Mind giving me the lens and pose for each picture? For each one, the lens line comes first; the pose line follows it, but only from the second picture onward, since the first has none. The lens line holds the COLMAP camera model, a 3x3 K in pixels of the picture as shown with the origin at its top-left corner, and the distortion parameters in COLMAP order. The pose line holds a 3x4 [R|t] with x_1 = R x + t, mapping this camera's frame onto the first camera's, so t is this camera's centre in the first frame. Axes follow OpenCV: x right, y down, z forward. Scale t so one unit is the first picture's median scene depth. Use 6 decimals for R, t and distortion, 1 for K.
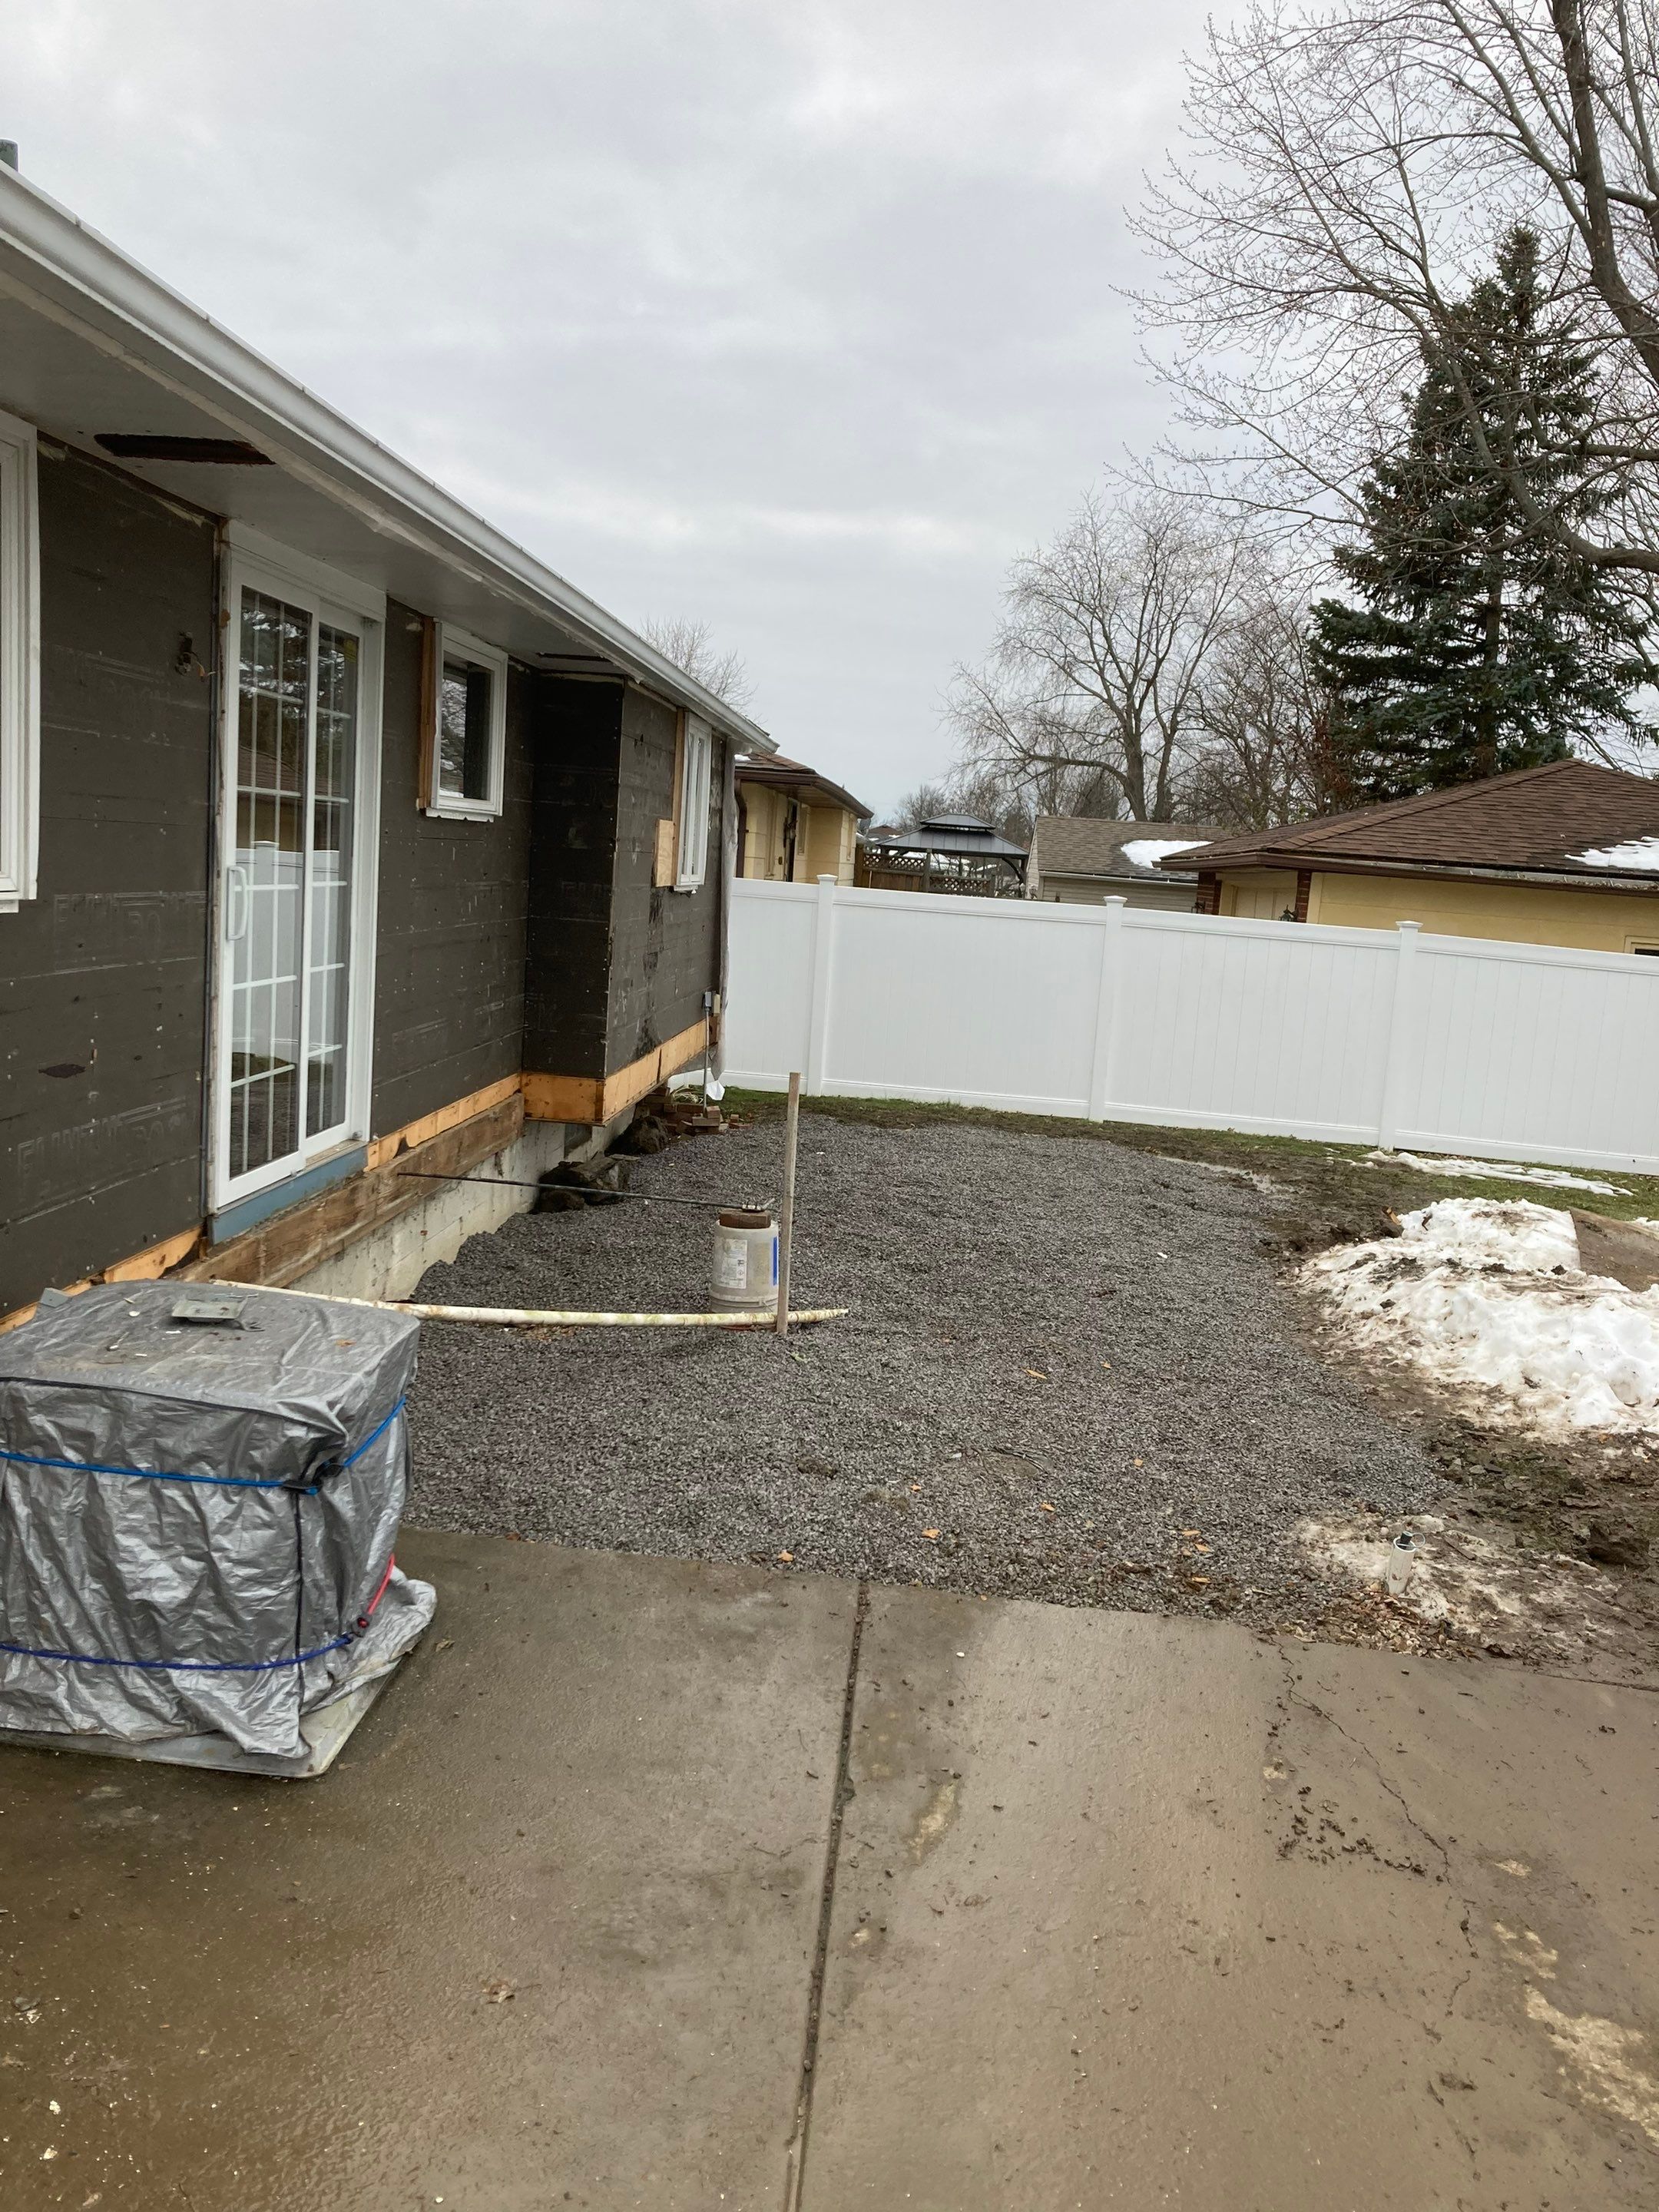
lens RADIAL K [[1788.7, 0, 824.2], [0, 1788.7, 1141.6], [0, 0, 1]] dist [0.061030, -0.069332]
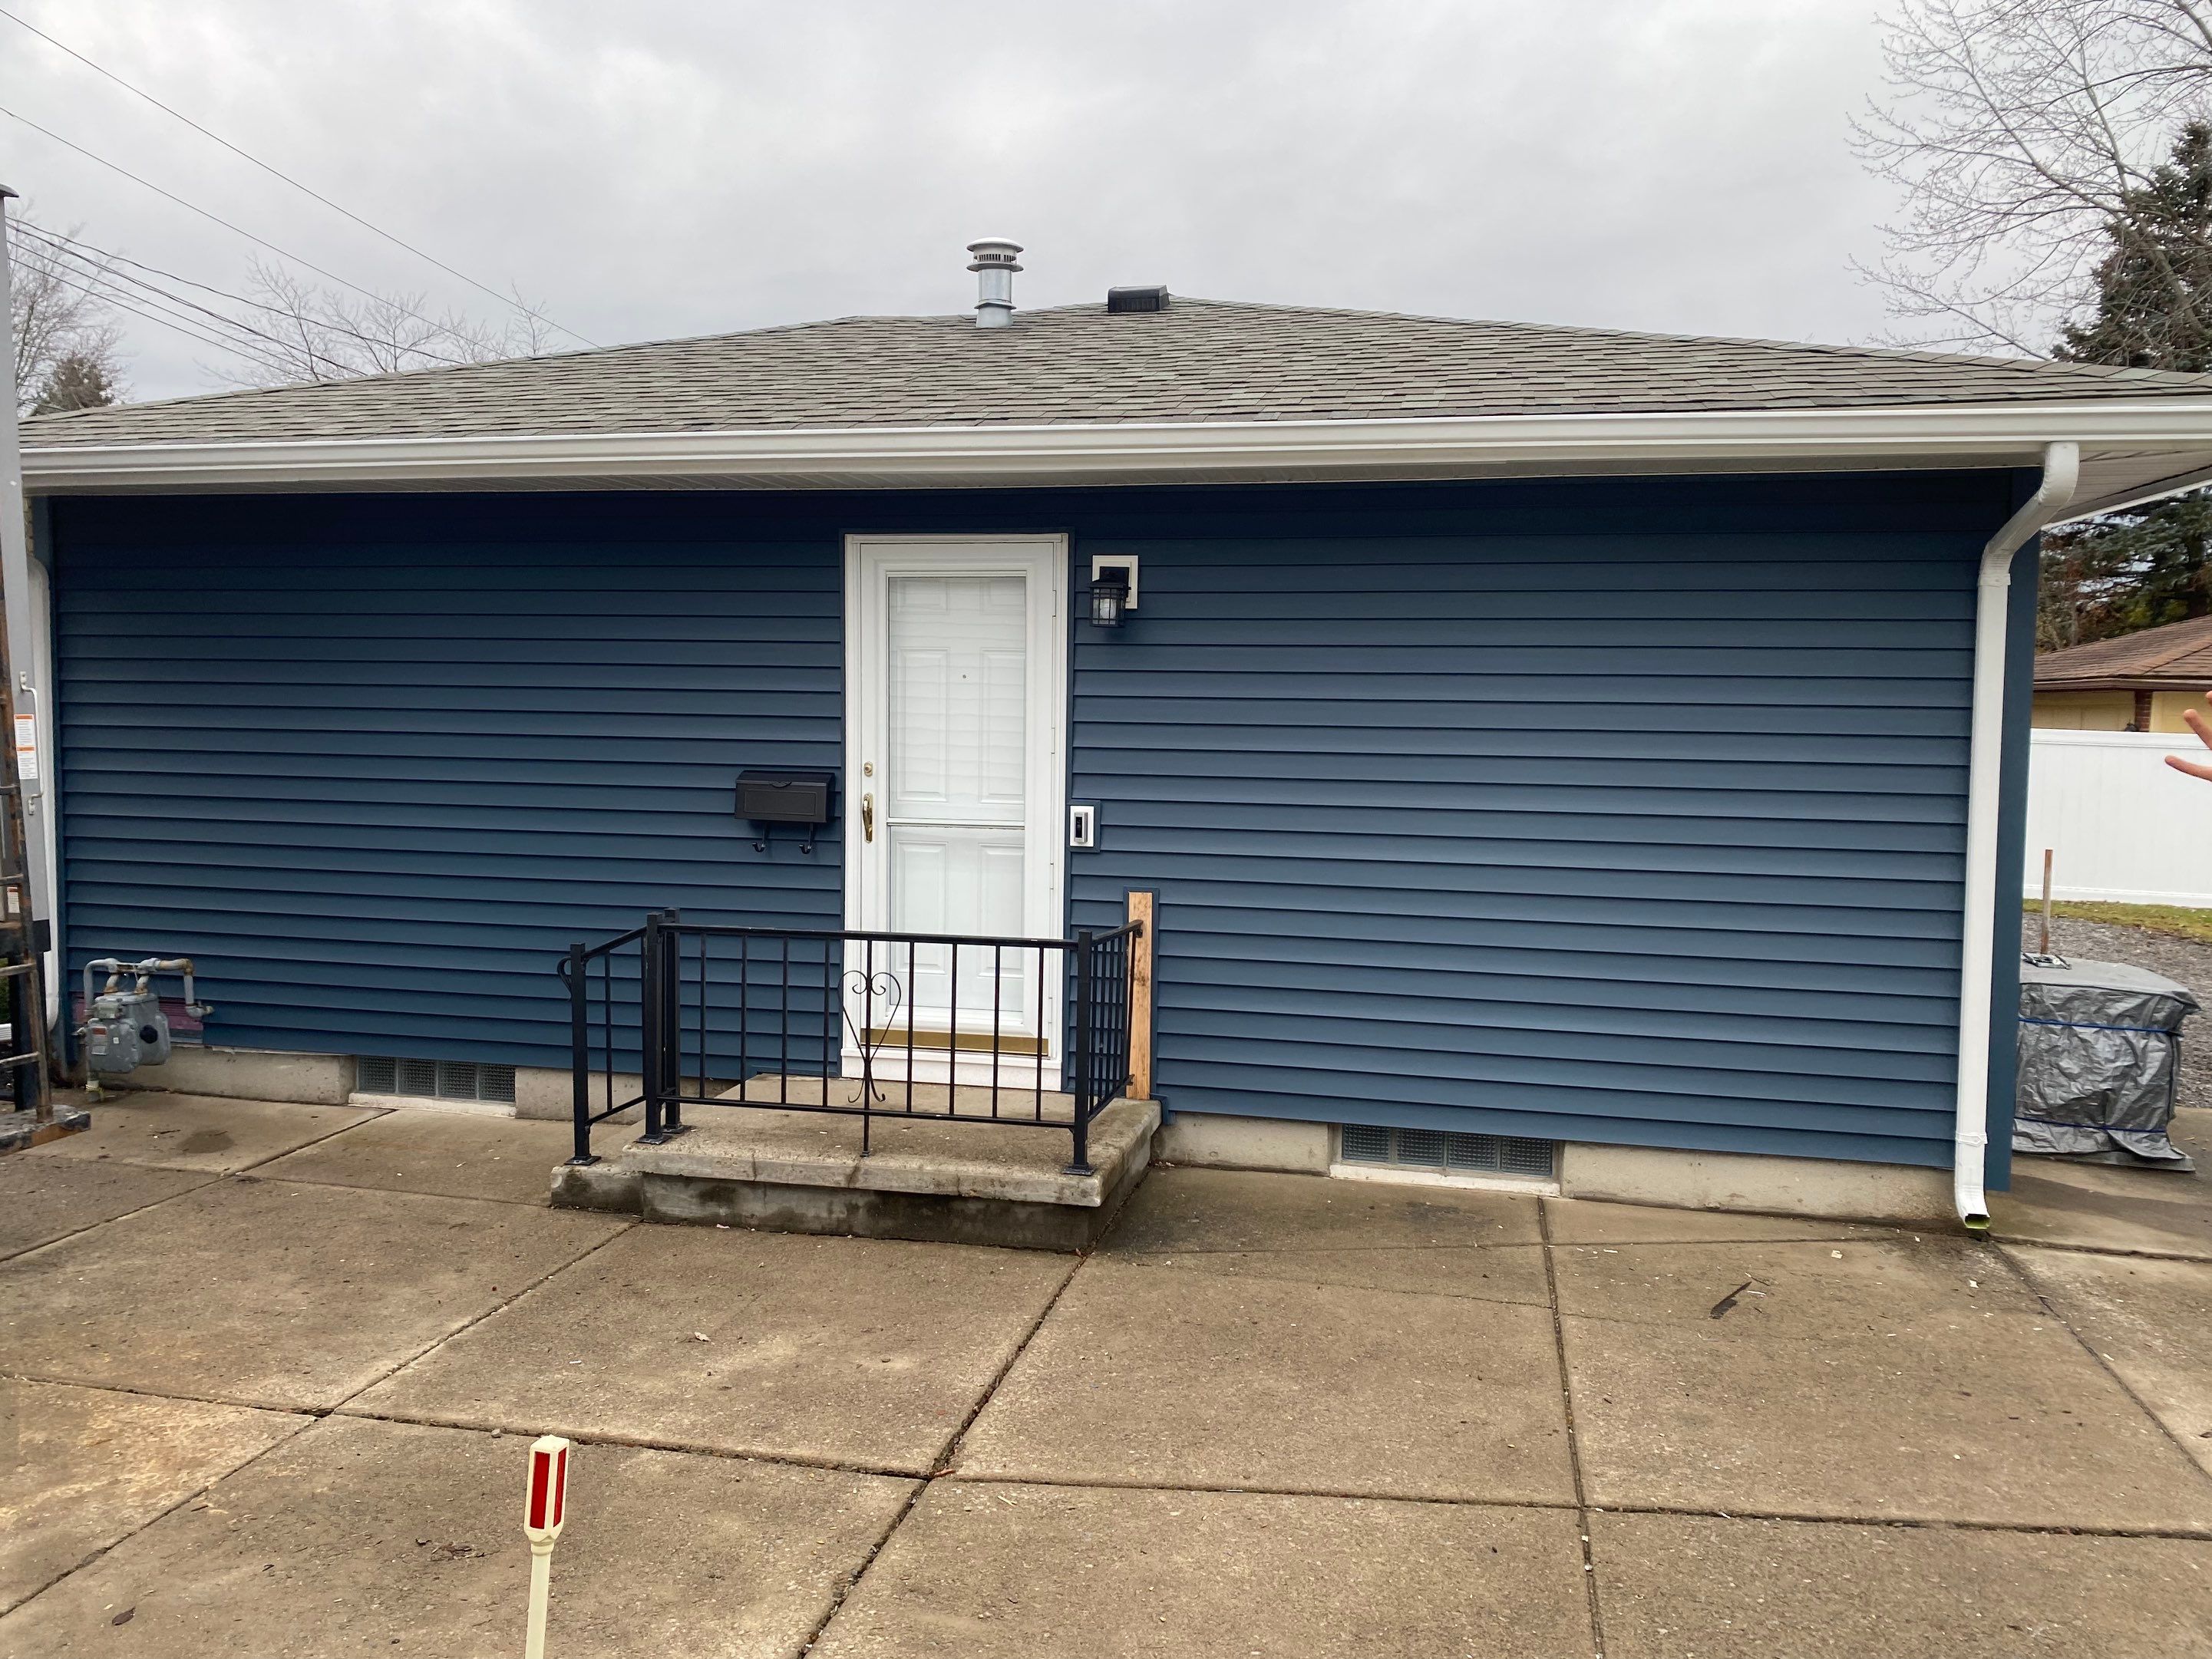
lens RADIAL K [[1685.8, 0, 1103.5], [0, 1685.8, 817.8], [0, 0, 1]] dist [0.054248, -0.060169]
pose [[0.986268, -0.042158, -0.159679, -0.728488], [0.028438, 0.995780, -0.087257, 0.048327], [0.162684, 0.081518, 0.983305, -0.723808]]
